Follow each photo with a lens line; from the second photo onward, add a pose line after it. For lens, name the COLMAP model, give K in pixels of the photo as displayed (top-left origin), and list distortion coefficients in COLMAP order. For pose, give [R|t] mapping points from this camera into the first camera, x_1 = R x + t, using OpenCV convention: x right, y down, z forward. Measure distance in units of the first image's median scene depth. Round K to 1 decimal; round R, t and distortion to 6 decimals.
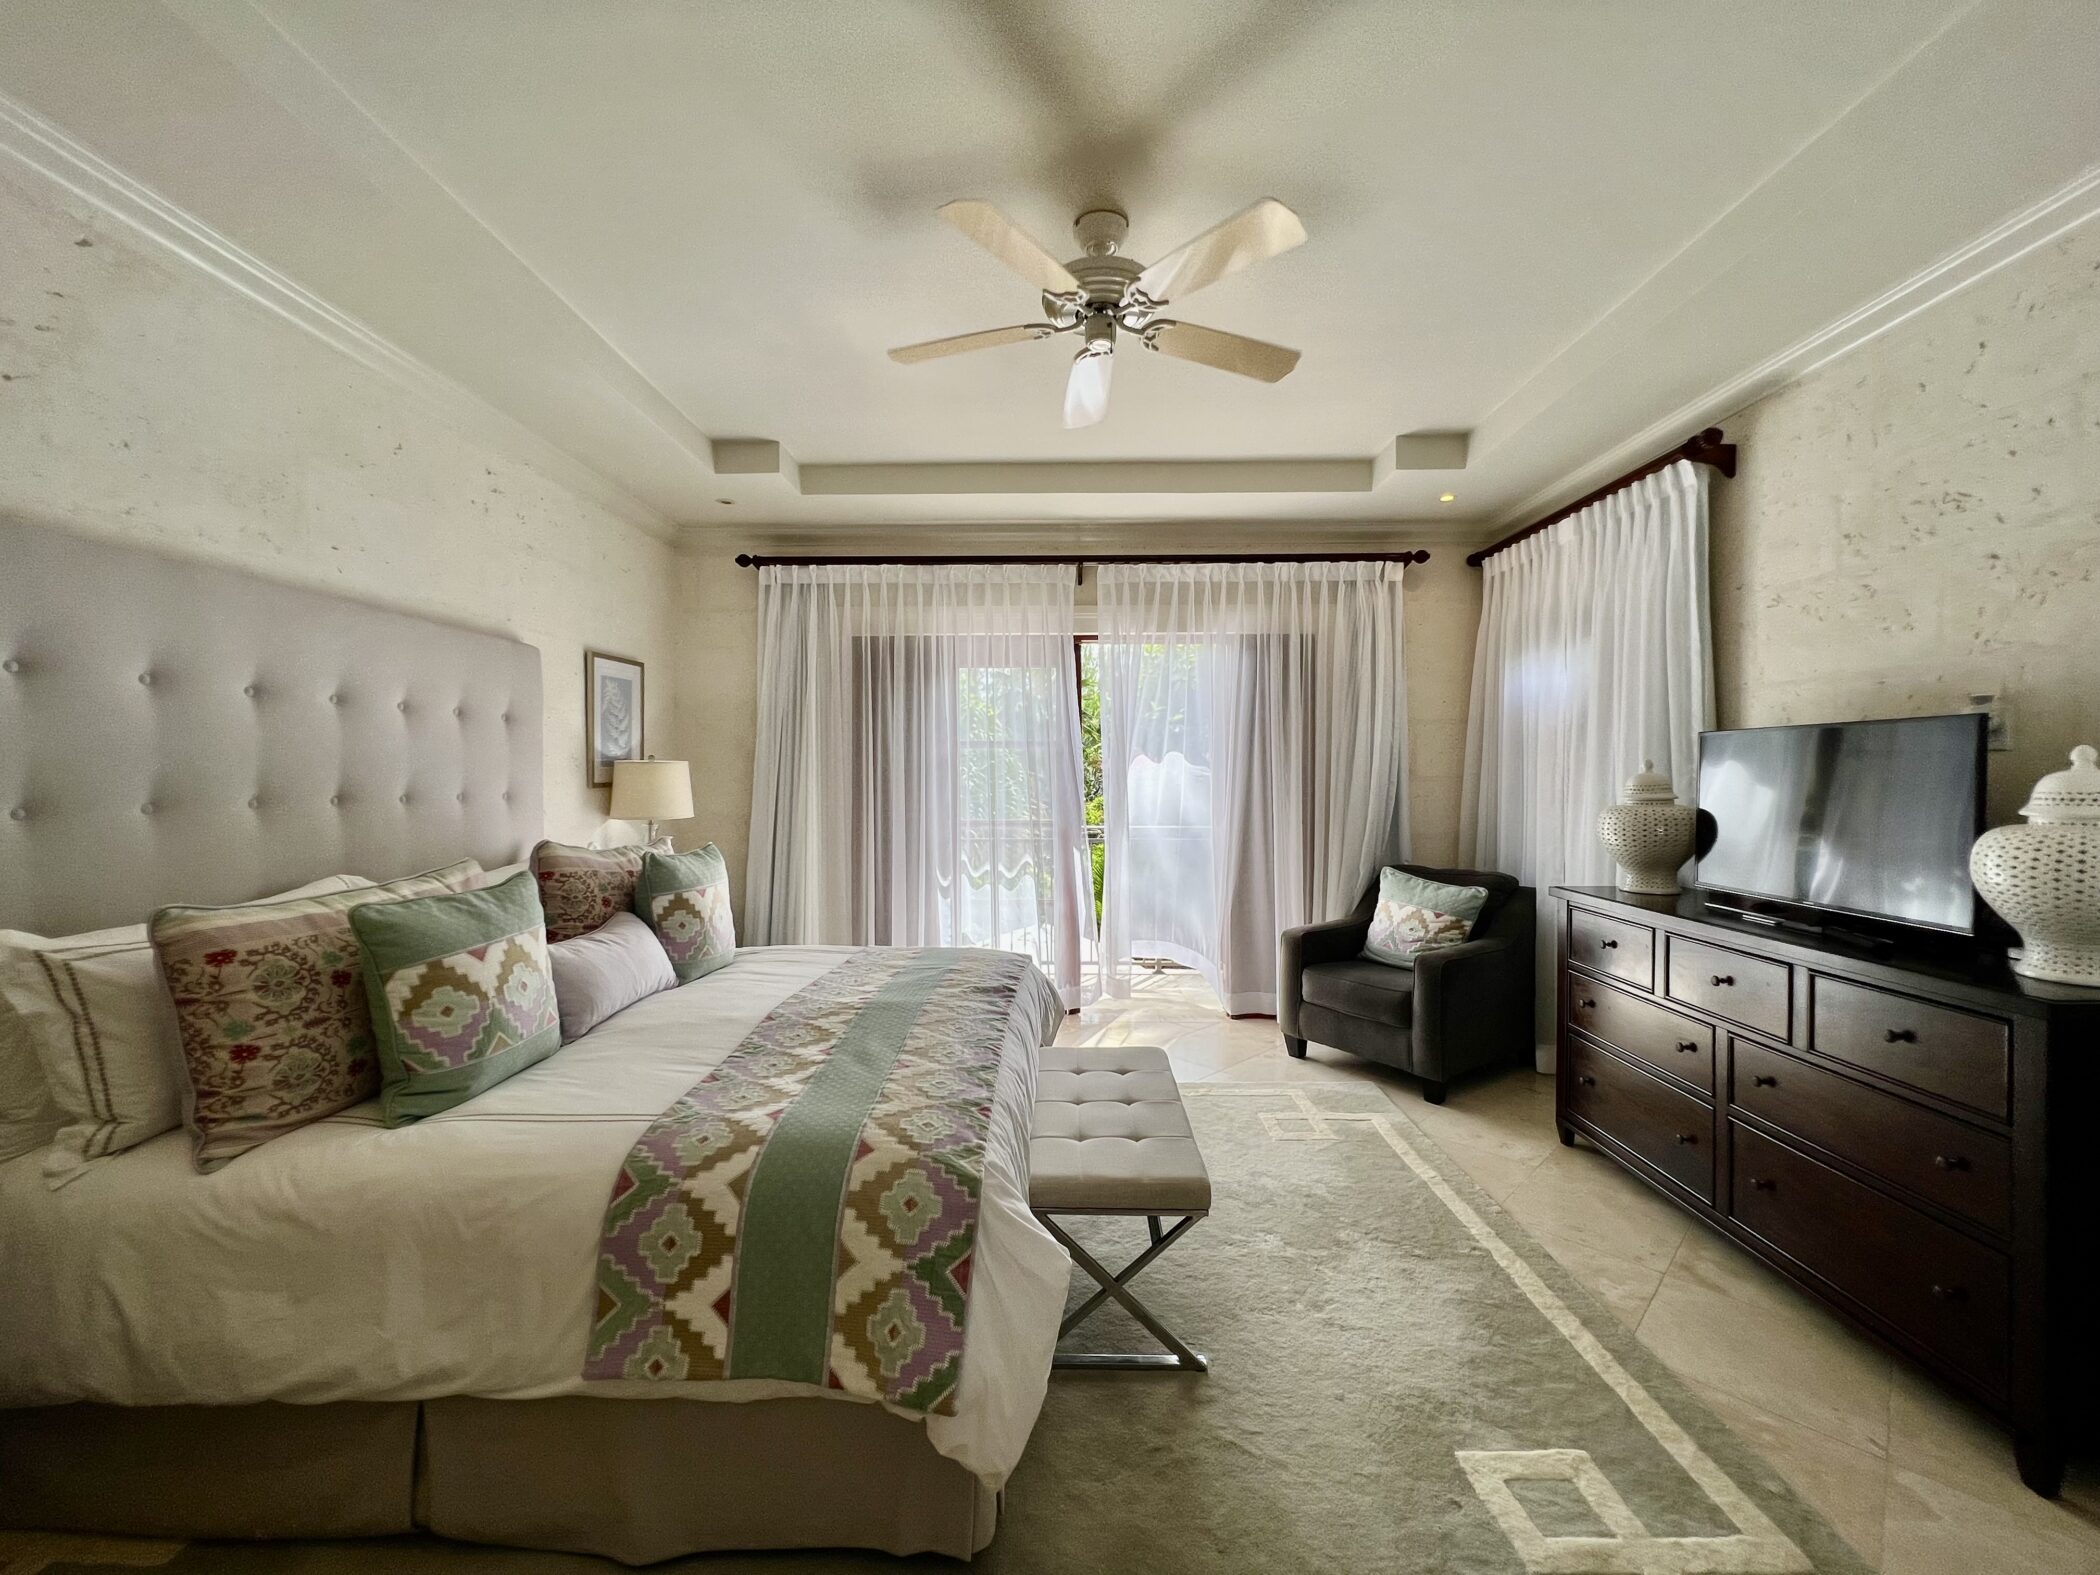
lens RADIAL K [[842.1, 0, 1051.5], [0, 842.1, 784.5], [0, 0, 1]] dist [-0.003774, 0.001382]
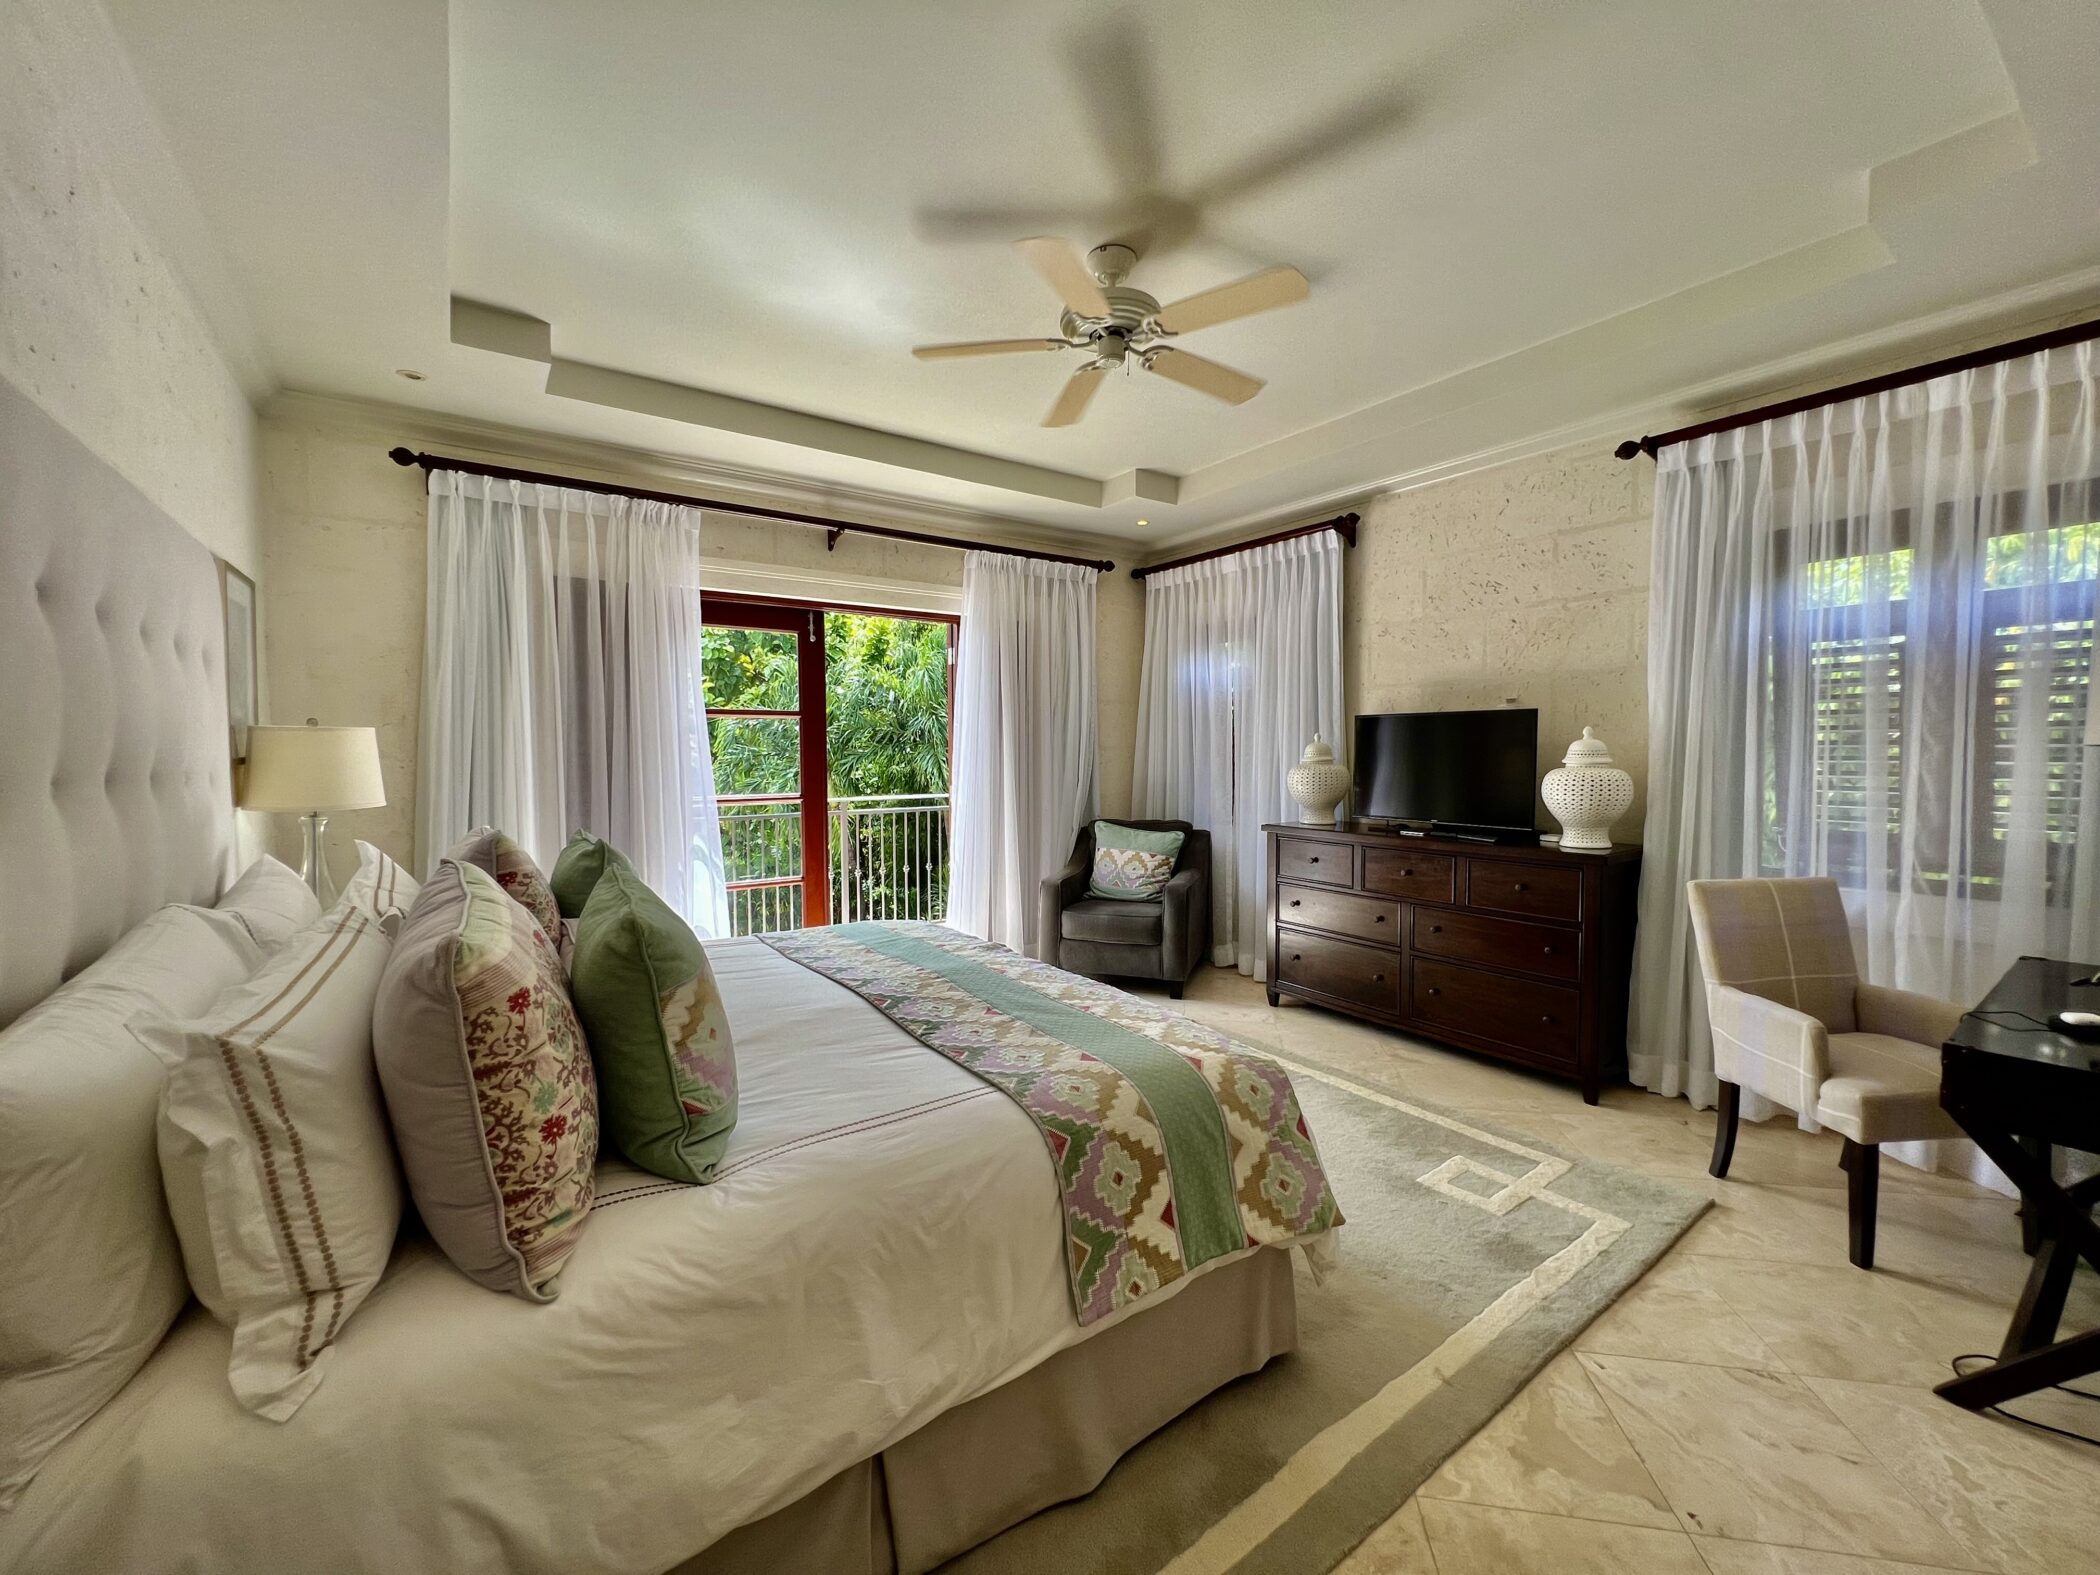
lens RADIAL K [[842.1, 0, 1050.7], [0, 842.1, 784.2], [0, 0, 1]] dist [-0.003774, 0.001382]
pose [[0.804629, -0.028200, 0.593108, -0.768847], [0.010739, 0.999399, 0.032949, 0.007430], [-0.593681, -0.020142, 0.804448, 0.137263]]
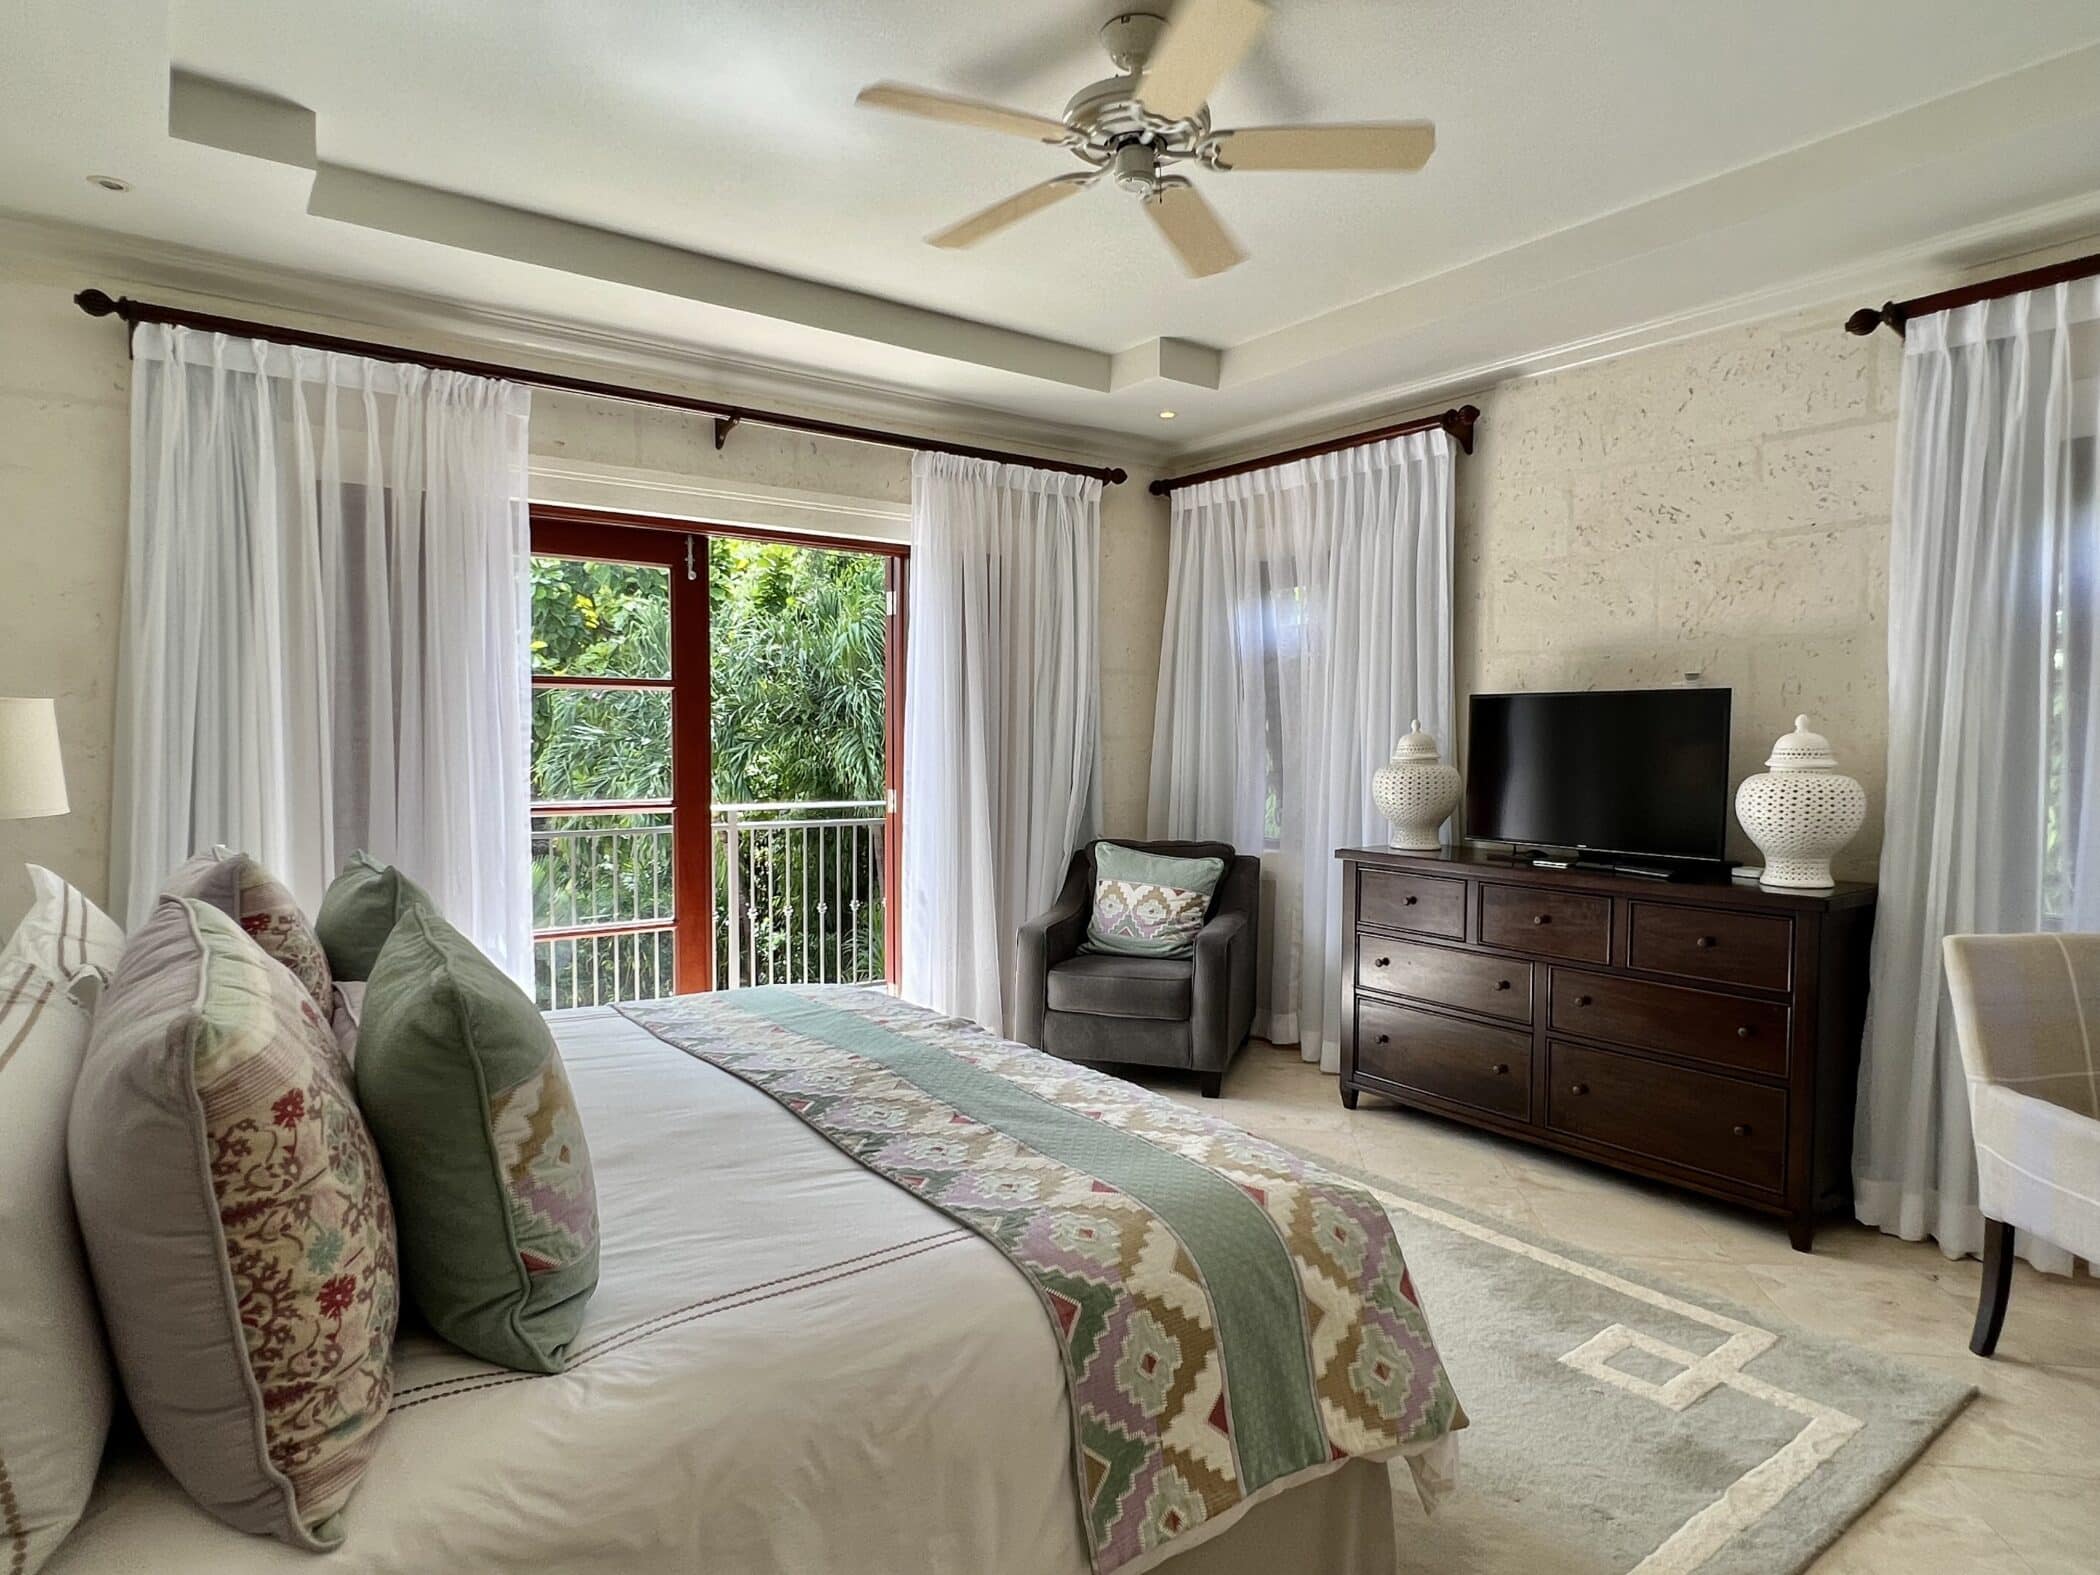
lens RADIAL K [[1204.6, 0, 1044.9], [0, 1204.6, 792.7], [0, 0, 1]] dist [-0.004590, 0.002230]
pose [[0.793888, -0.024372, 0.607575, -0.779896], [0.001420, 0.999268, 0.038229, 0.003131], [-0.608062, -0.029487, 0.793342, 0.156045]]
